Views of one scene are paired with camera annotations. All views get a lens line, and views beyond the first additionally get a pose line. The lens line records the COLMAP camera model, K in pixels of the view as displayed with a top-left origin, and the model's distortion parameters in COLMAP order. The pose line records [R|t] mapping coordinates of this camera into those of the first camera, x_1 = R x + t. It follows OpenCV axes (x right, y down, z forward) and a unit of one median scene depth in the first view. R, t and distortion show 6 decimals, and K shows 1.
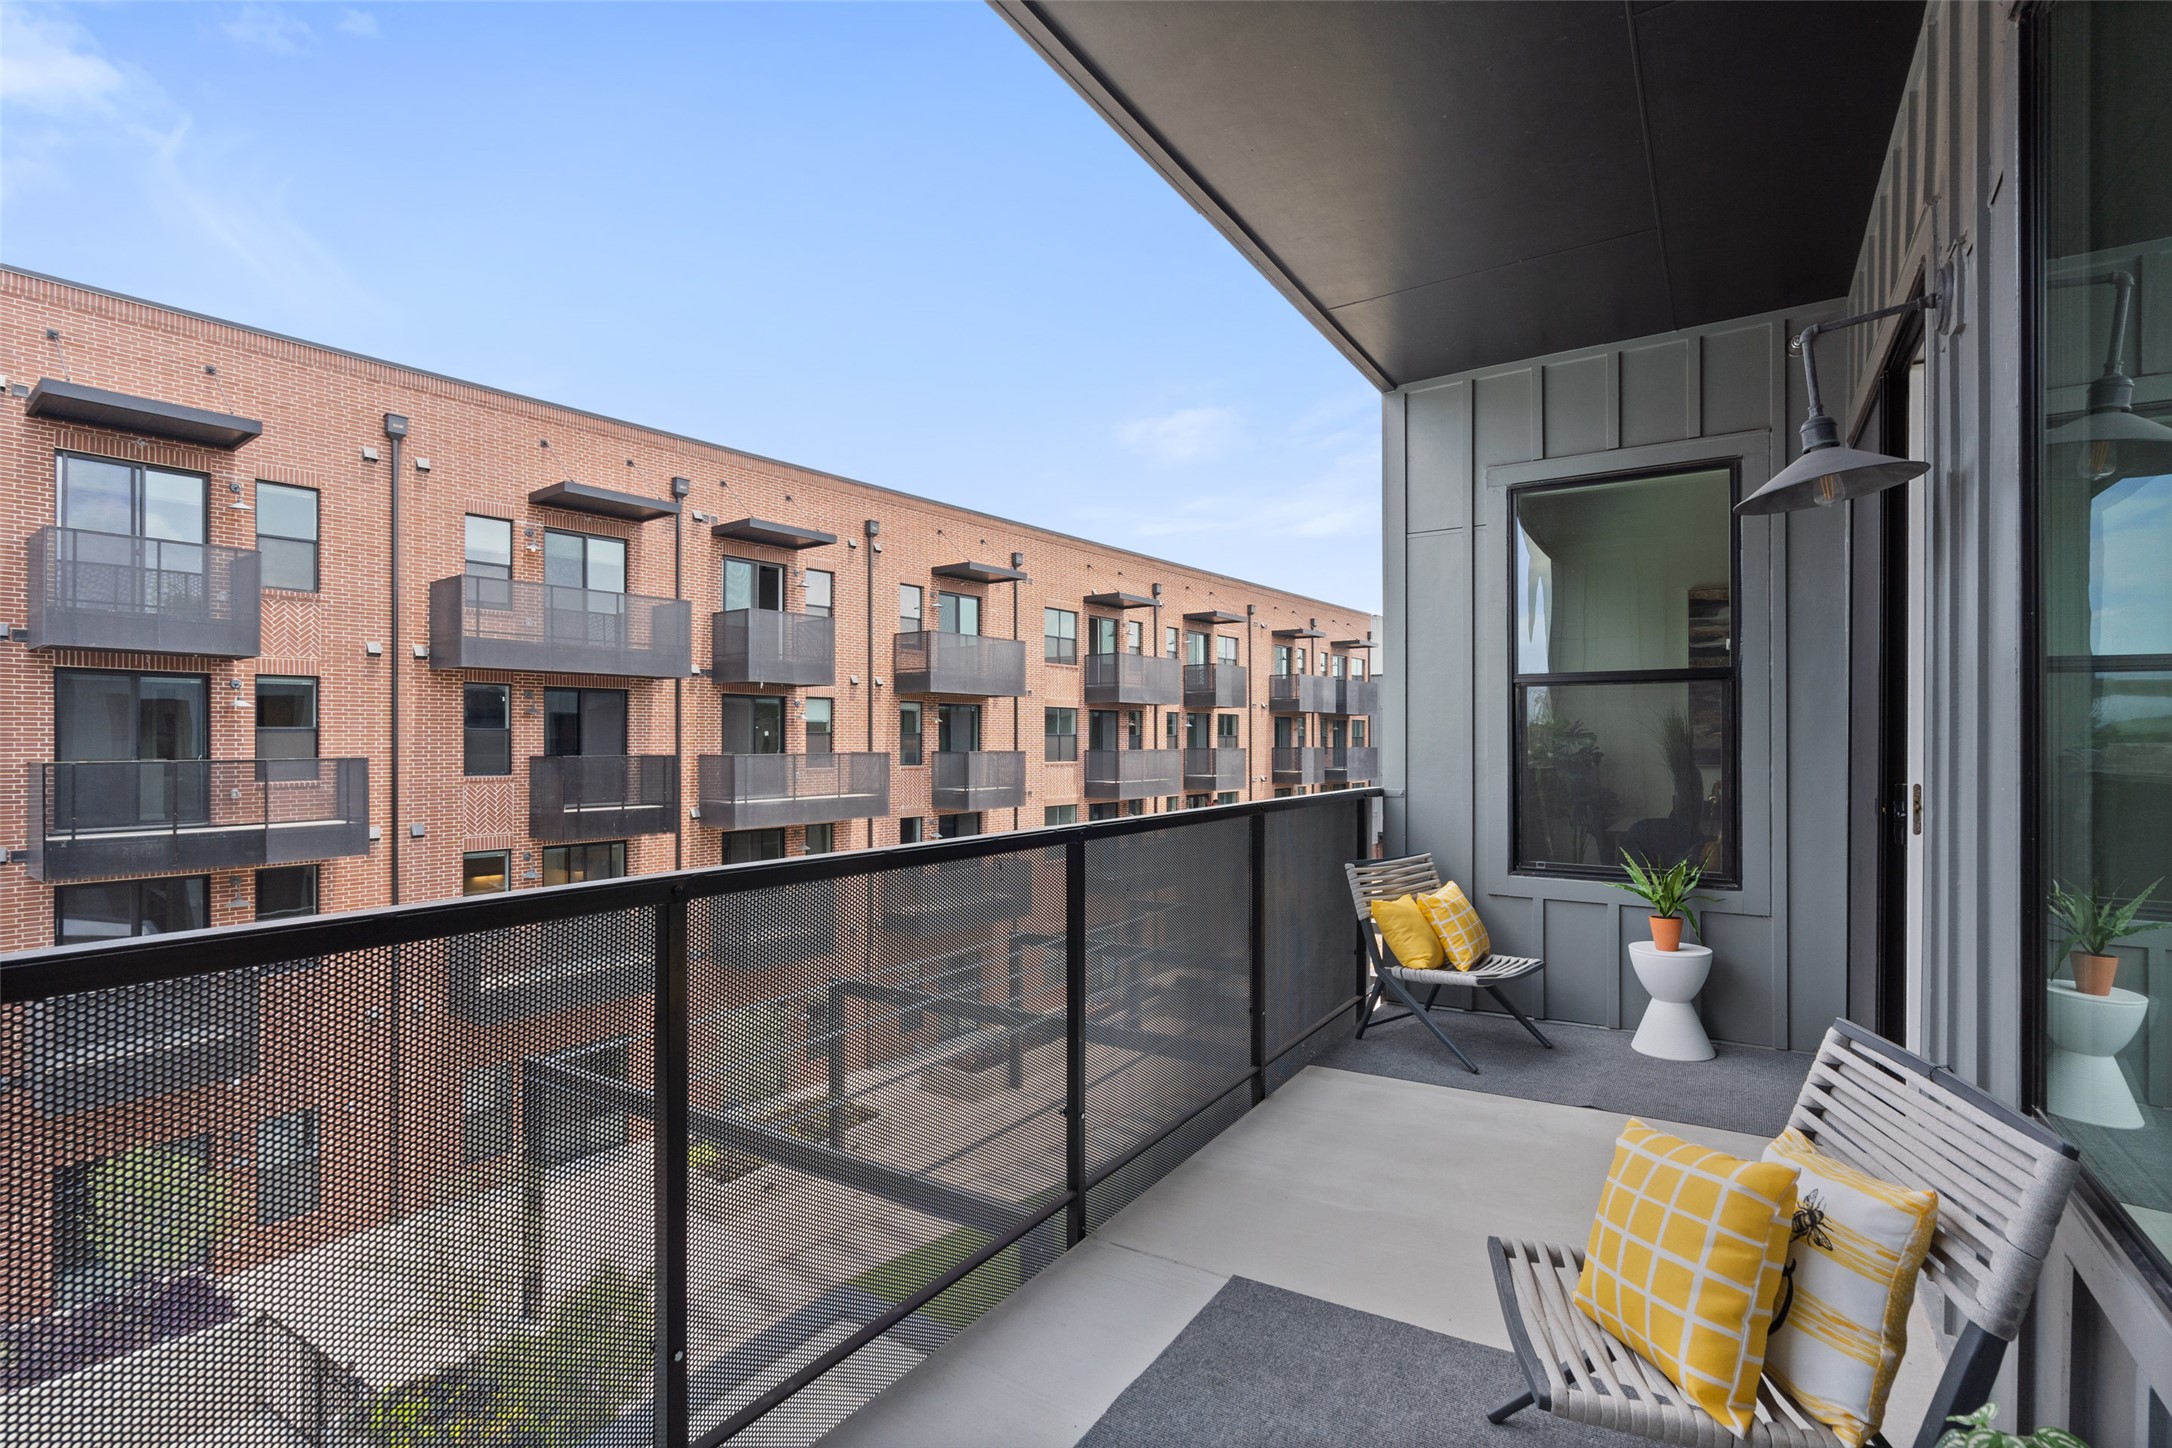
lens RADIAL K [[997.9, 0, 1073.4], [0, 997.9, 731.8], [0, 0, 1]] dist [-0.004685, 0.000612]
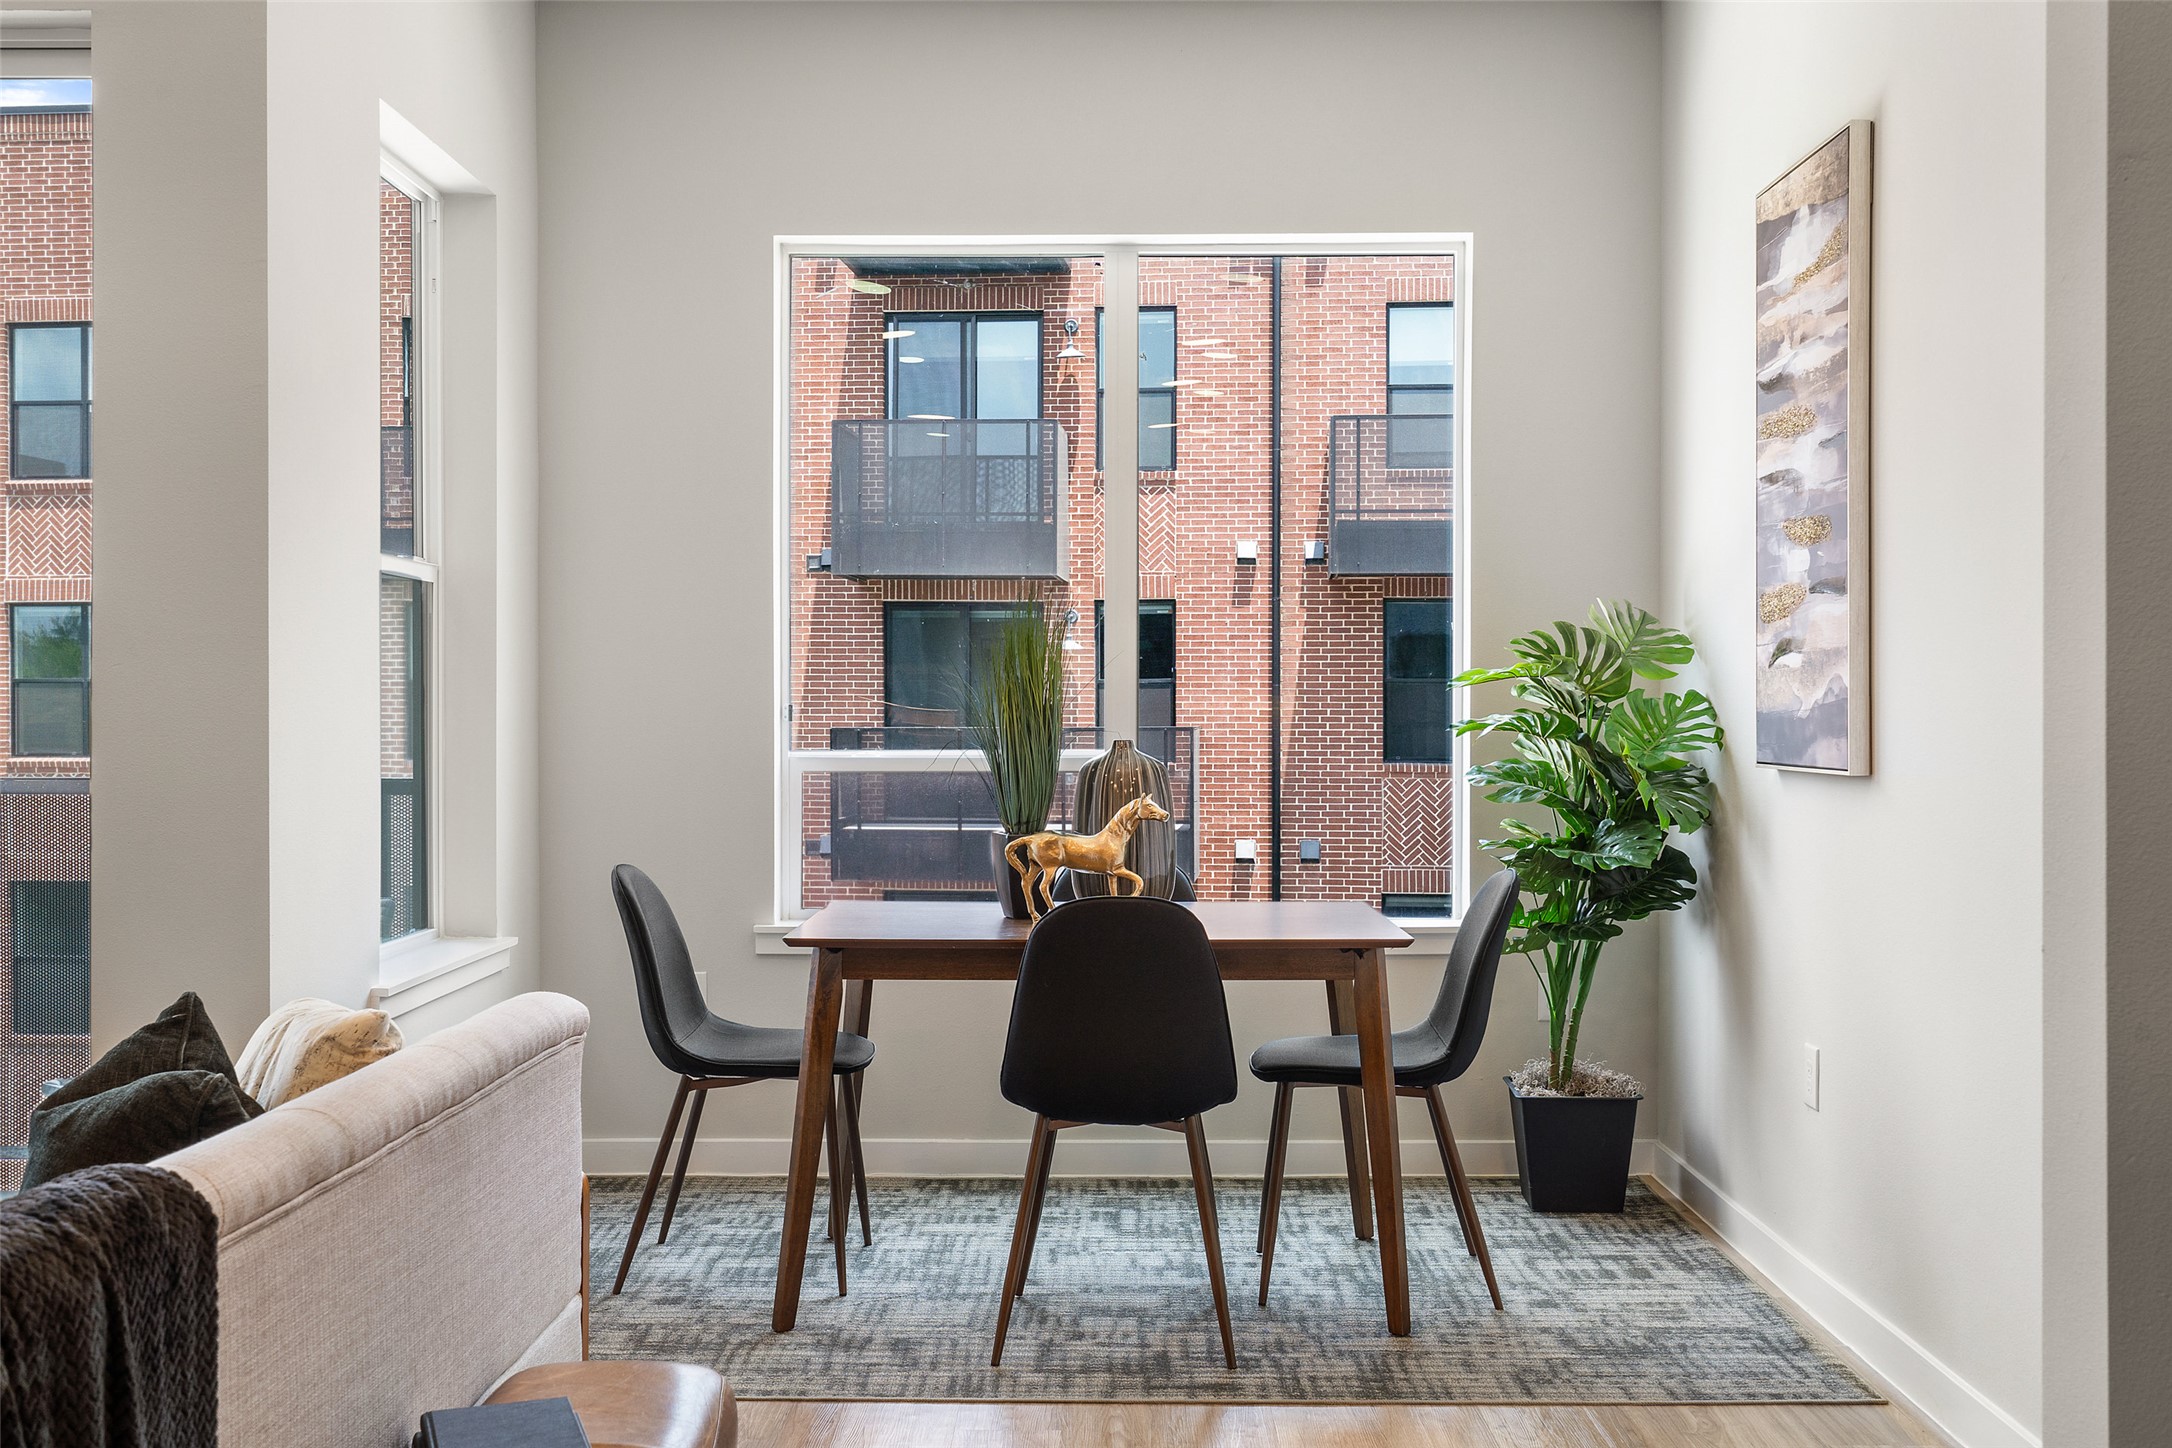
lens RADIAL K [[1873.6, 0, 1087.5], [0, 1873.6, 727.5], [0, 0, 1]] dist [0.003282, -0.003135]
pose [[0.544238, 0.015412, -0.838789, 0.238829], [0.003611, 0.999779, 0.020713, 0.001464], [0.838923, -0.014301, 0.544063, 0.311411]]
